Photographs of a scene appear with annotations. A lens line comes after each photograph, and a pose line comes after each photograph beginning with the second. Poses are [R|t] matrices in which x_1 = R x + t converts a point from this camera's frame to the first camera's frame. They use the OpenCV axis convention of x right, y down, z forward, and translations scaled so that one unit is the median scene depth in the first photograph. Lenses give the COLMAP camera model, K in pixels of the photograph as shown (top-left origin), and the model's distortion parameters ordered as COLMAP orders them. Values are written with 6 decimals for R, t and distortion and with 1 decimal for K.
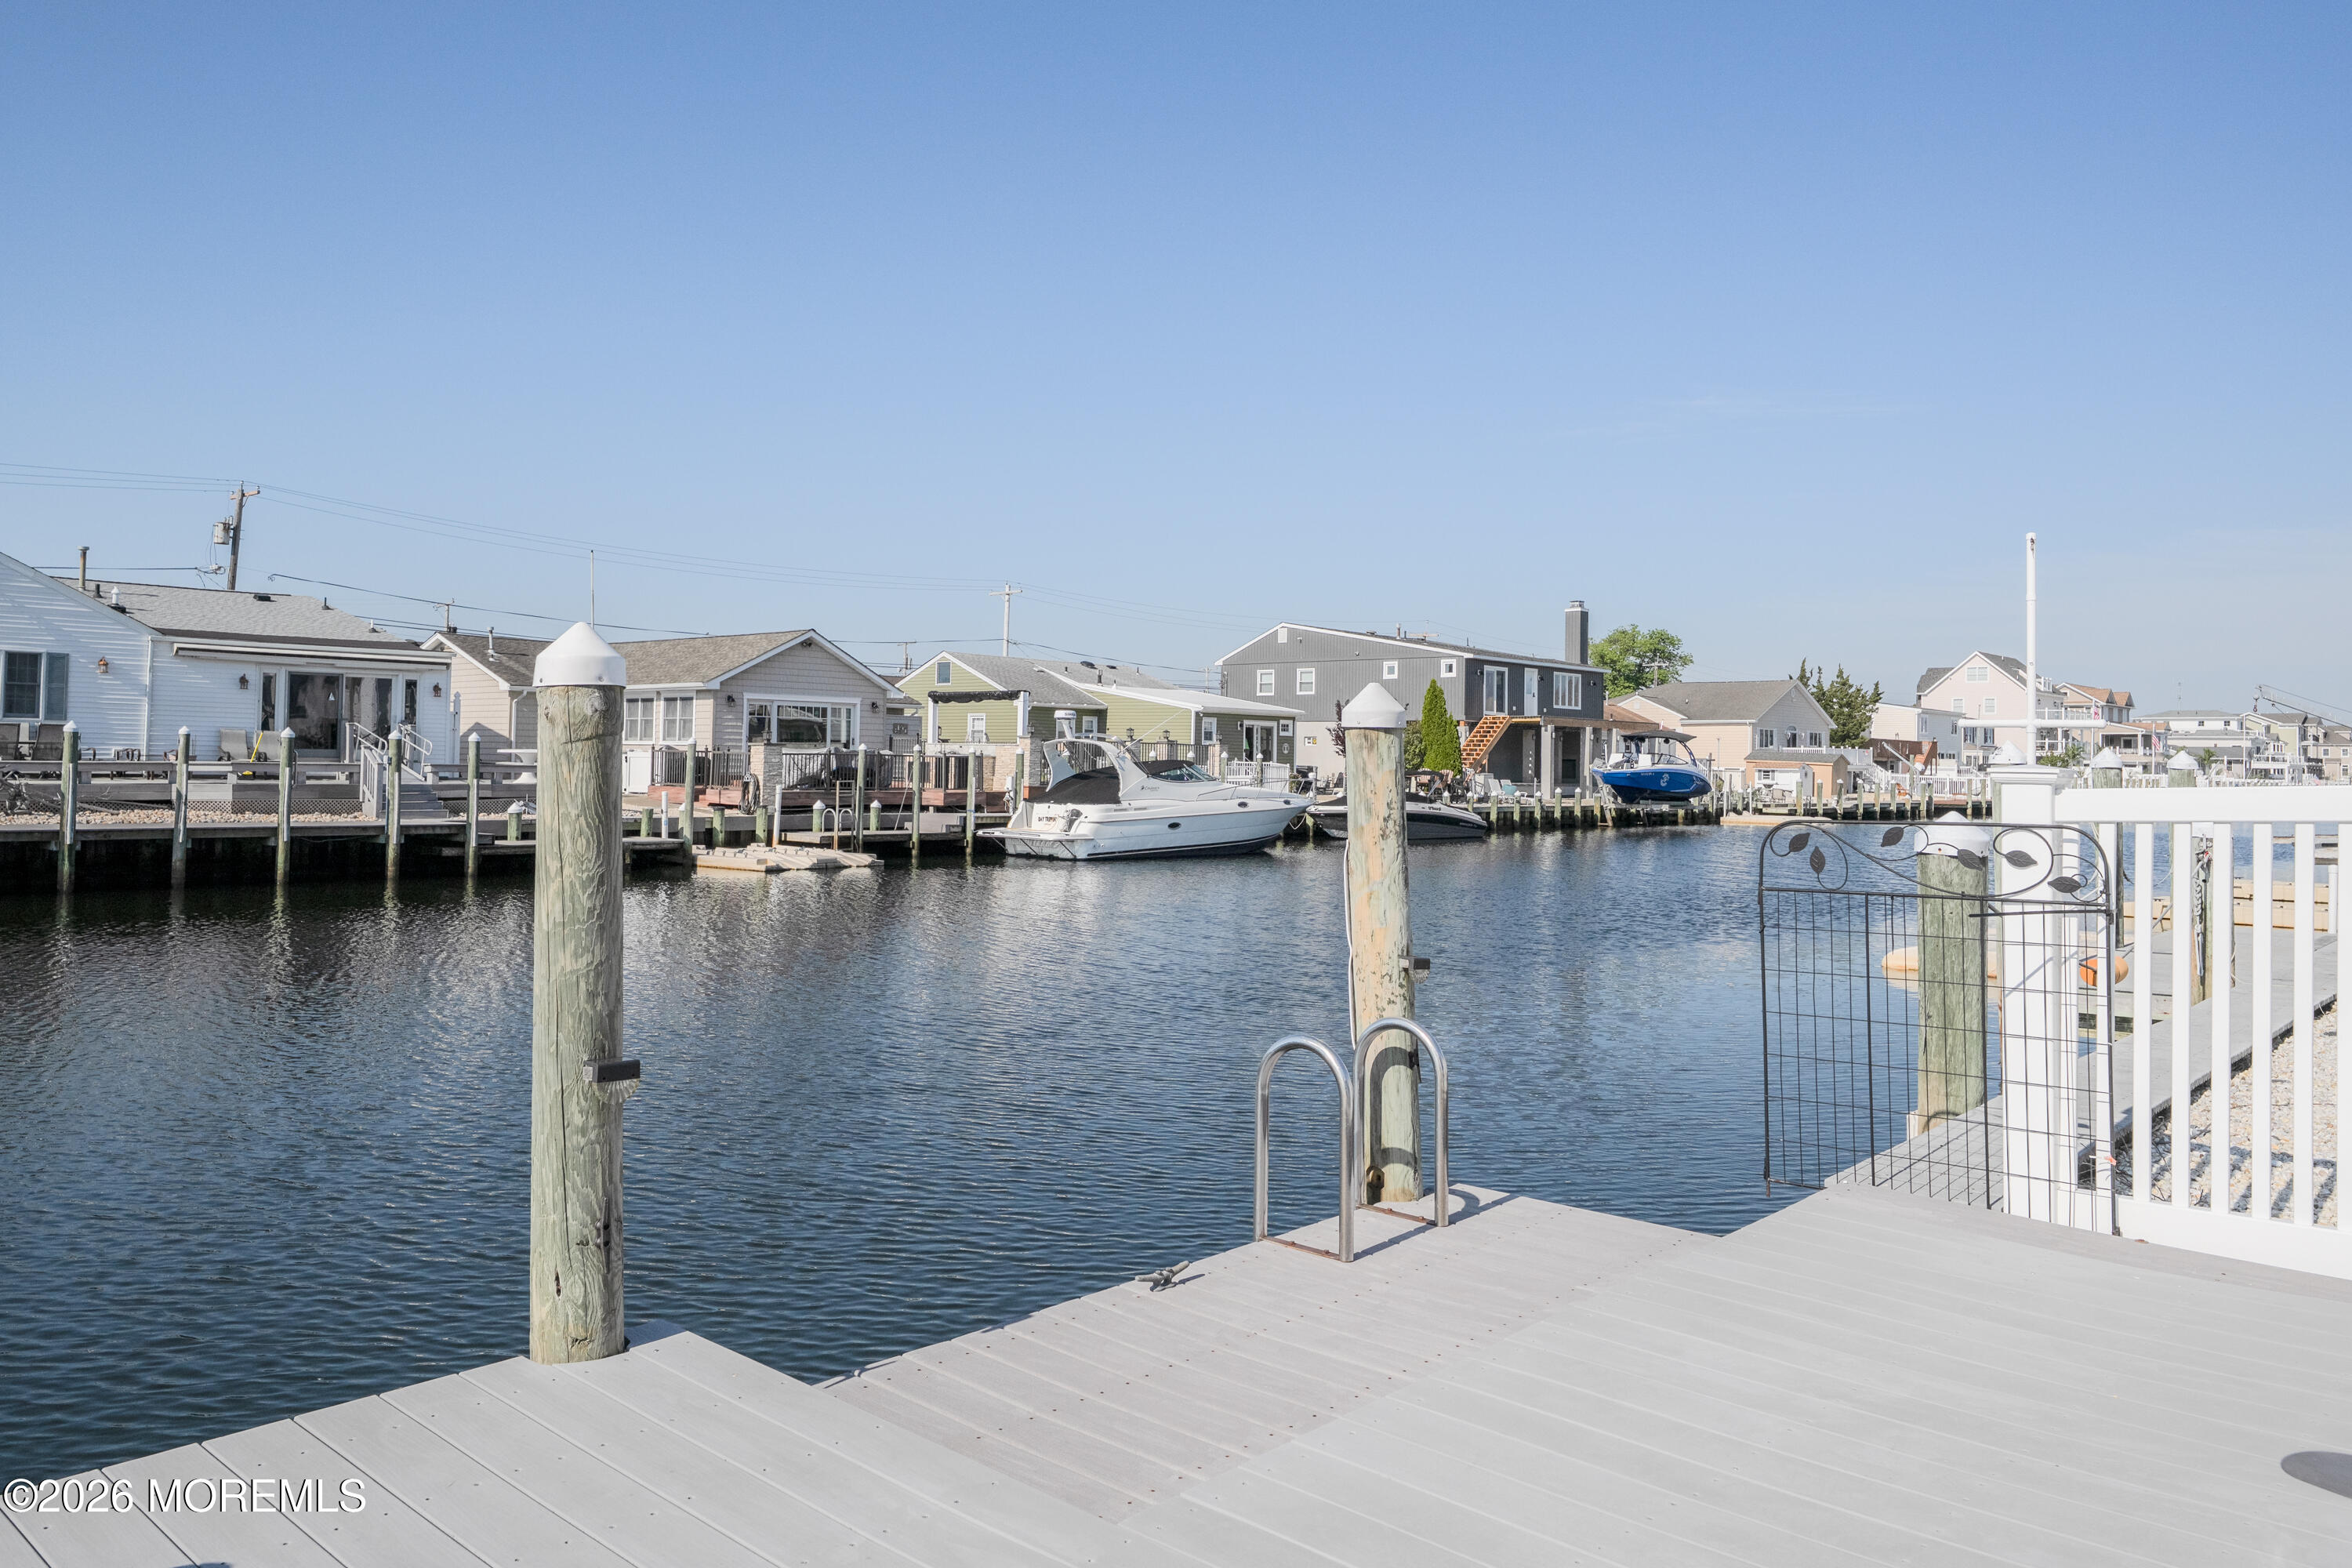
lens RADIAL K [[1610.2, 0, 1239.4], [0, 1610.2, 779.6], [0, 0, 1]] dist [0.002351, 0.000531]
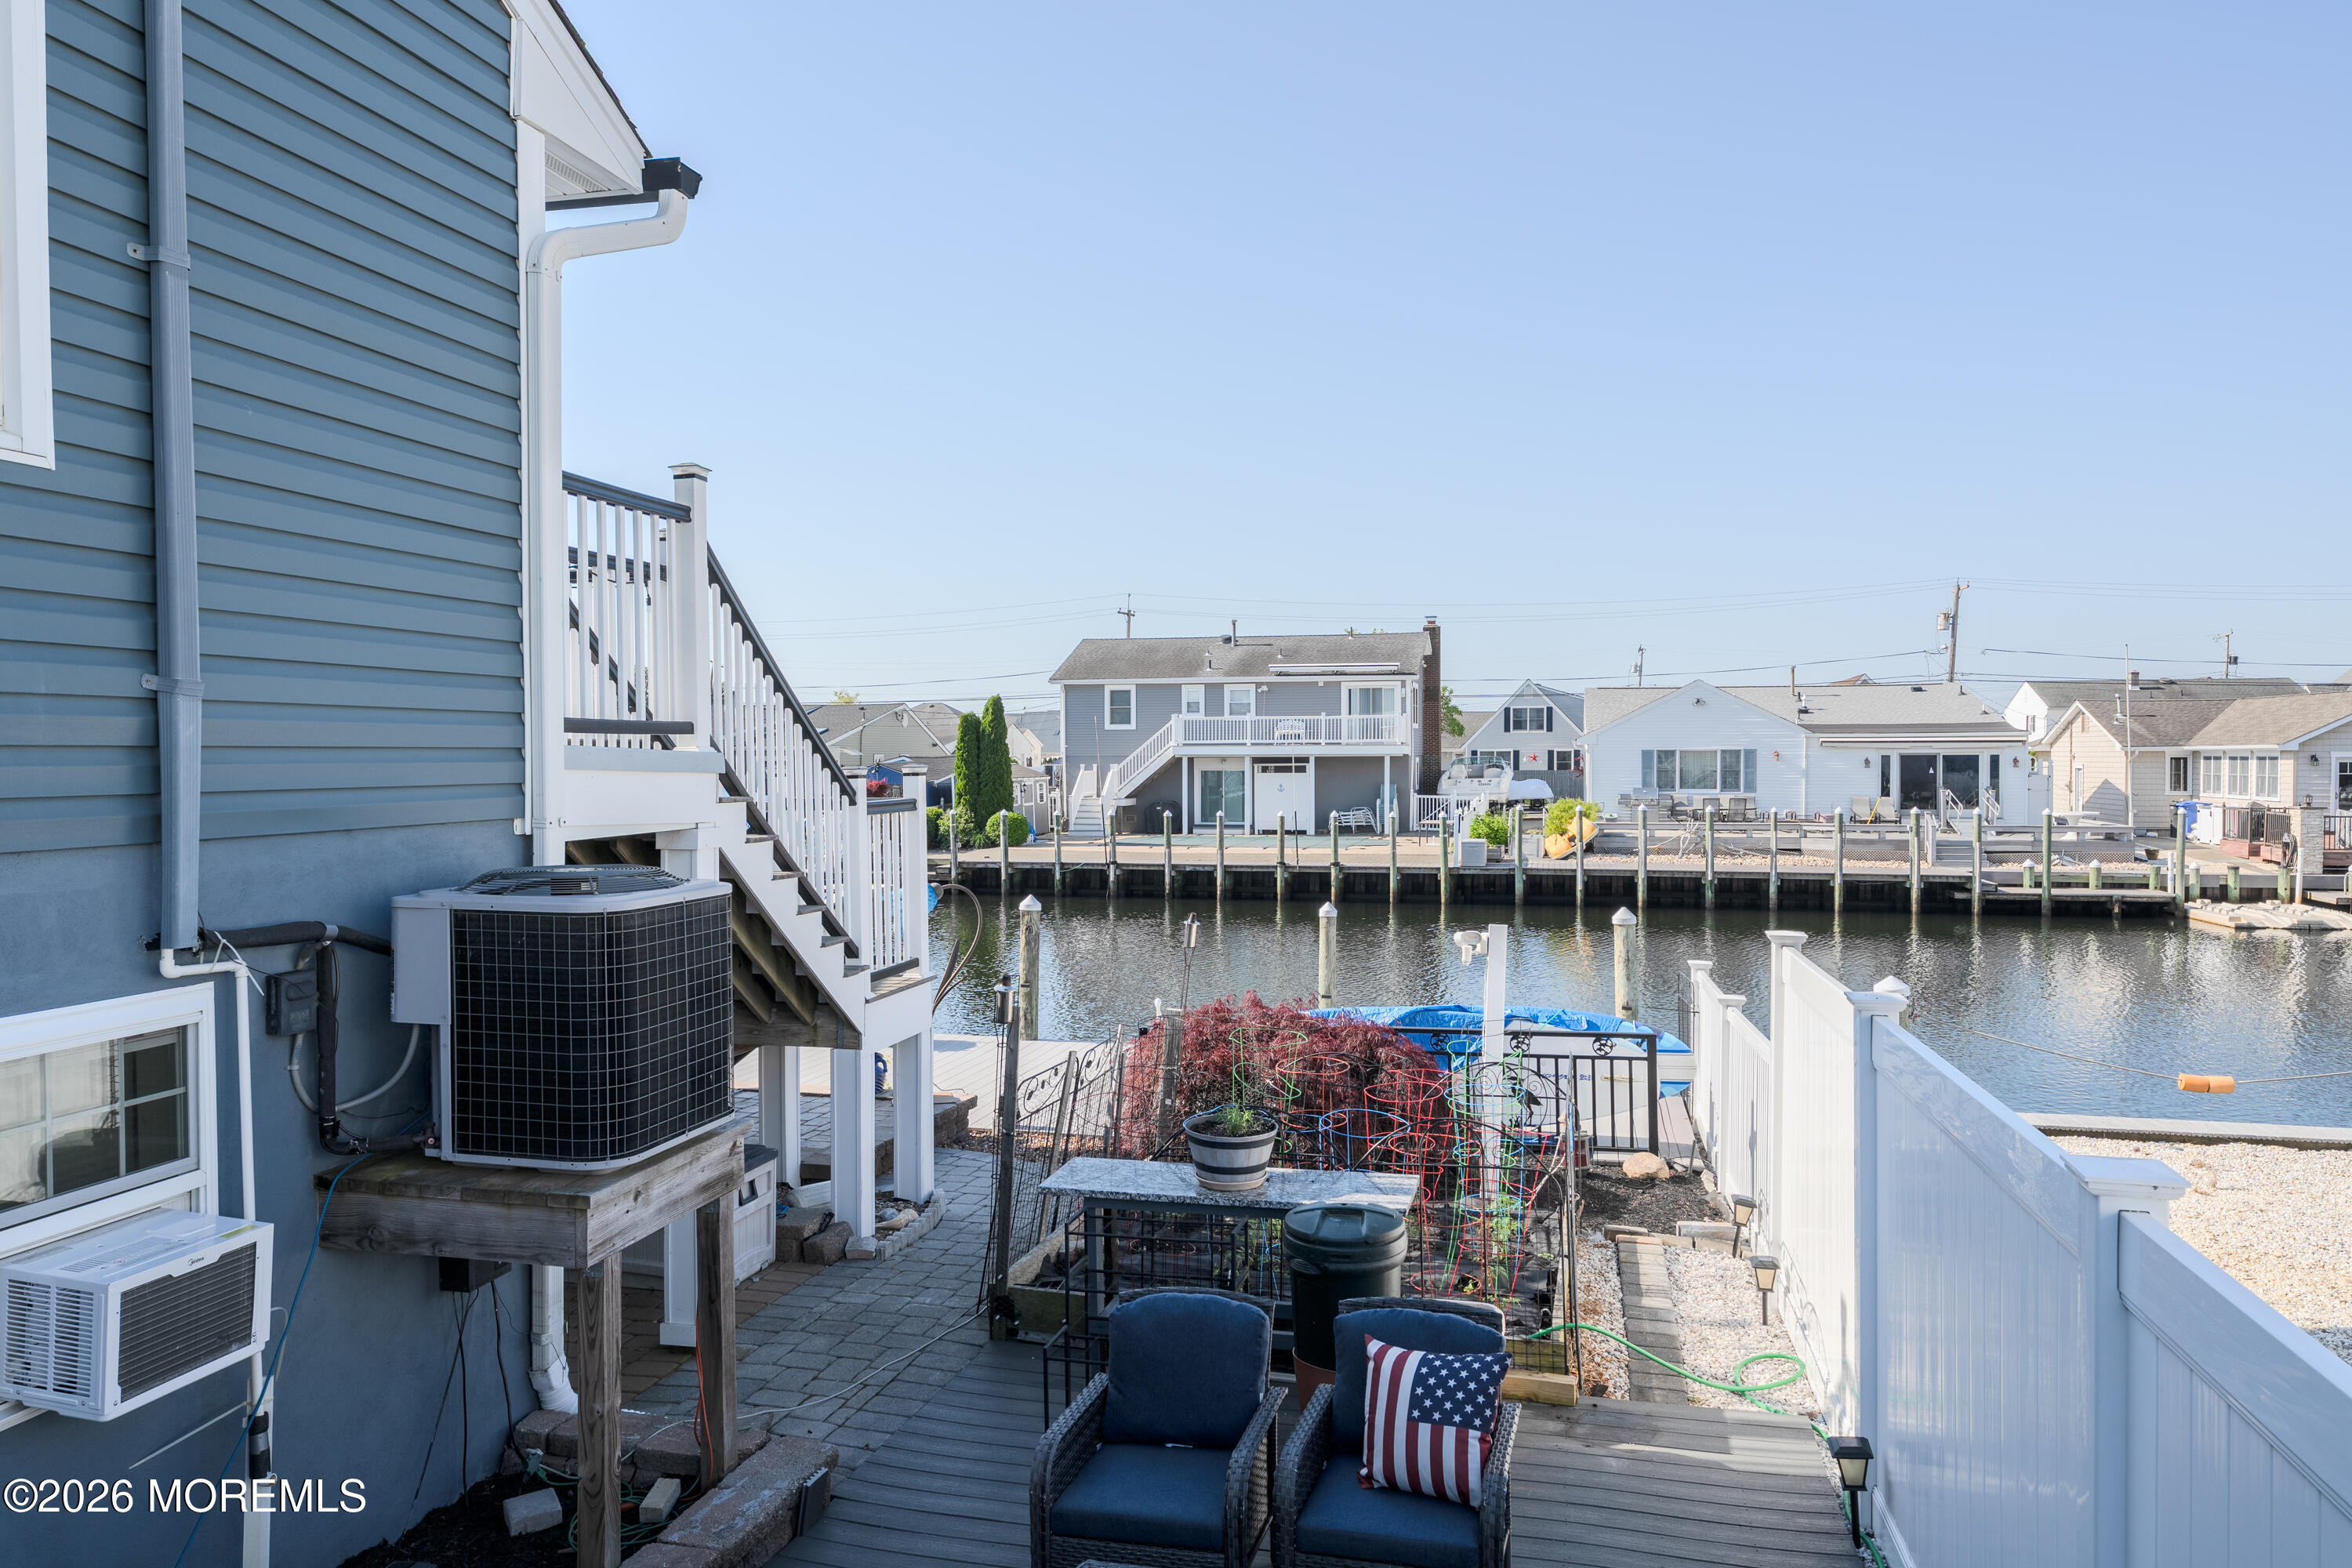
lens RADIAL K [[1610.9, 0, 1176.0], [0, 1610.9, 784.0], [0, 0, 1]] dist [0.000340, -0.000057]
pose [[0.451048, 0.001607, -0.892498, 0.348949], [-0.000841, 0.999999, 0.001375, -0.041680], [0.892499, 0.000130, 0.451049, -0.164394]]
